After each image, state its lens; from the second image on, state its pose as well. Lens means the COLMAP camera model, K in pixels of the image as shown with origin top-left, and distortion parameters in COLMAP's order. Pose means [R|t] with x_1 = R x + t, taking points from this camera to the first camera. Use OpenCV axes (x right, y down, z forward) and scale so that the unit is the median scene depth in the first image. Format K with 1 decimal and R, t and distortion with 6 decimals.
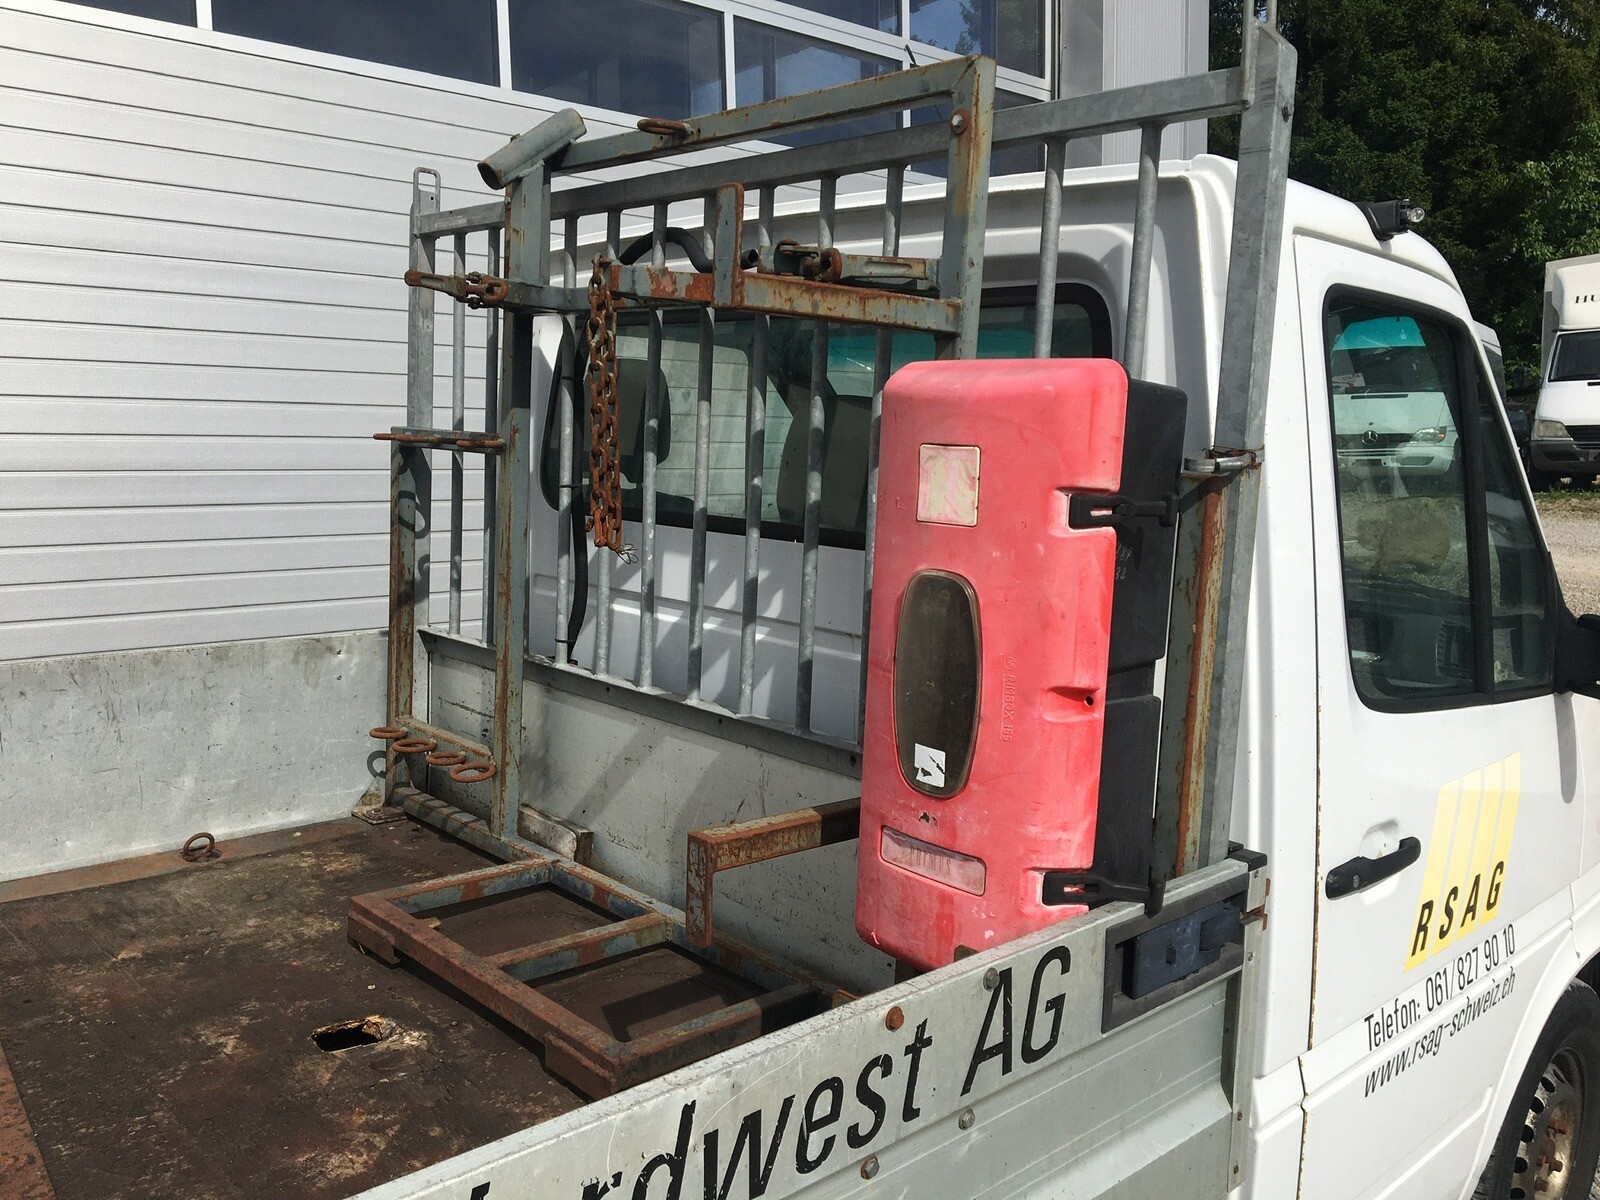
lens RADIAL K [[1351.3, 0, 786.8], [0, 1351.3, 589.5], [0, 0, 1]] dist [0.082649, -0.110542]
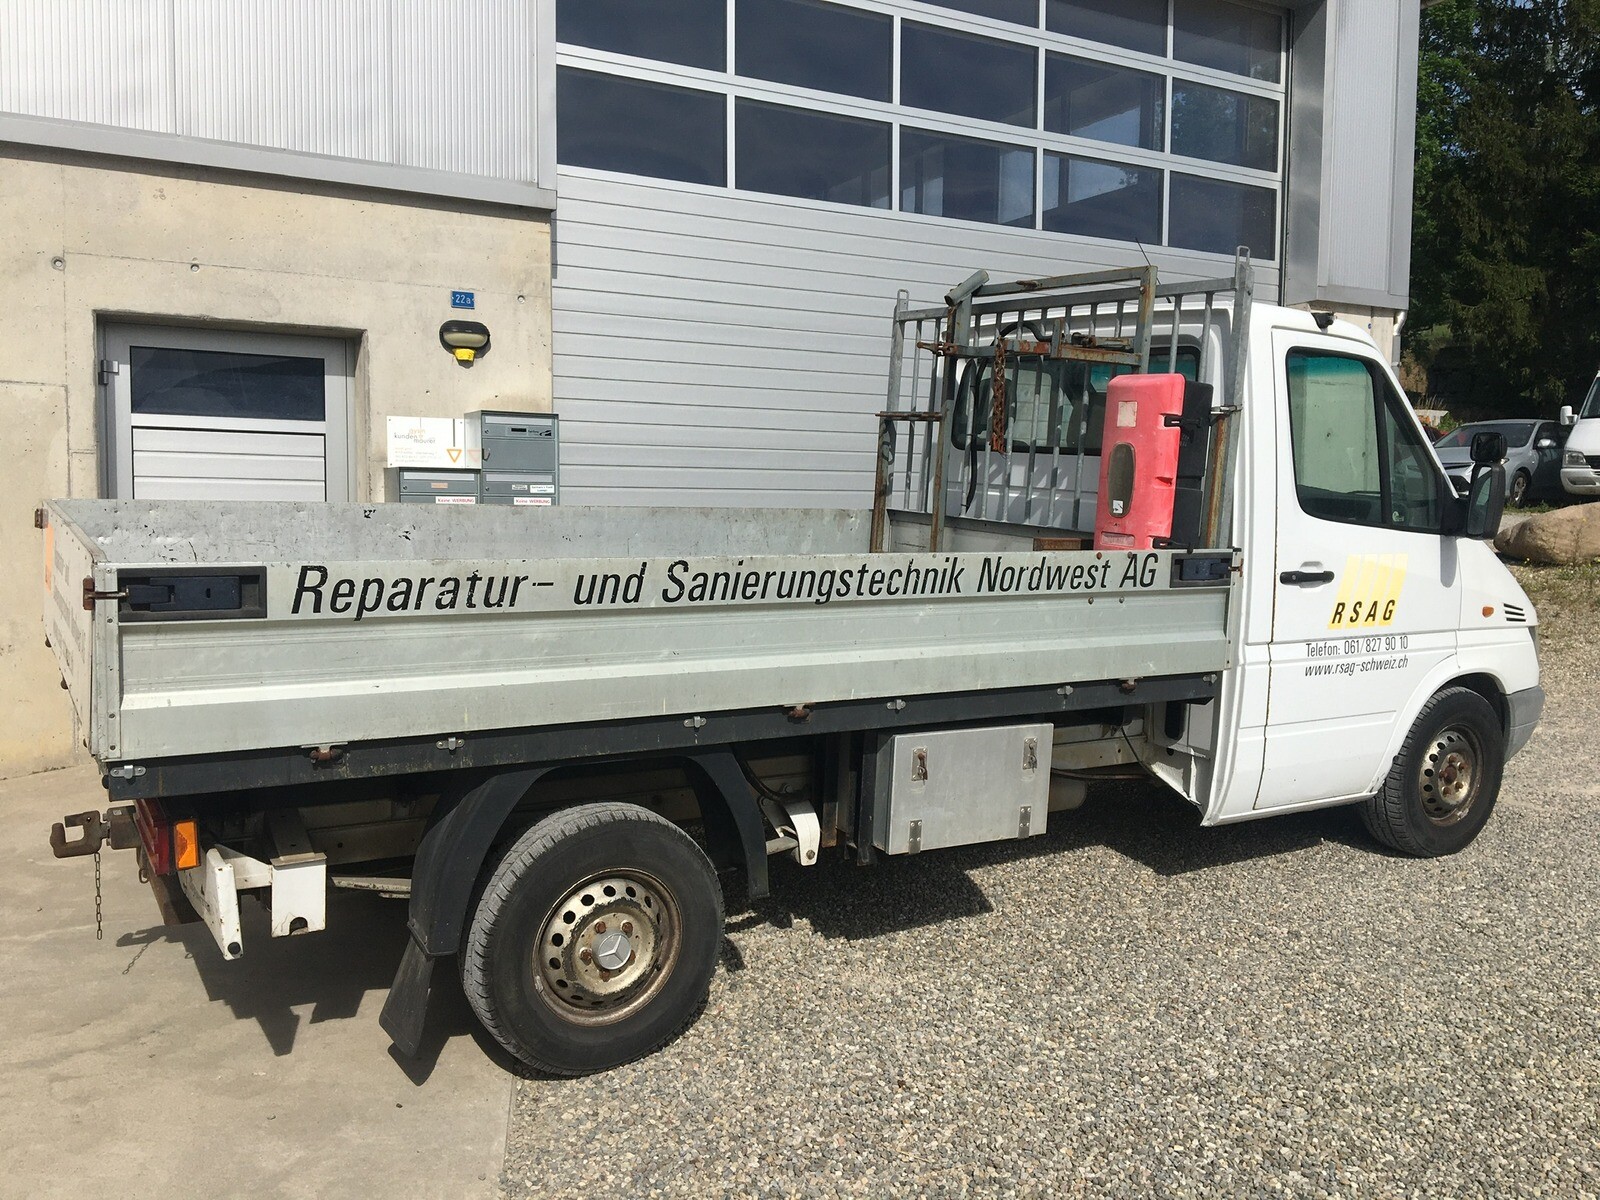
lens RADIAL K [[1351.3, 0, 800.6], [0, 1351.3, 600.4], [0, 0, 1]] dist [0.082649, -0.110542]
pose [[0.981598, 0.031341, -0.188371, -0.009839], [-0.034037, 0.999359, -0.011094, 0.298345], [0.187902, 0.017301, 0.982035, -1.595608]]
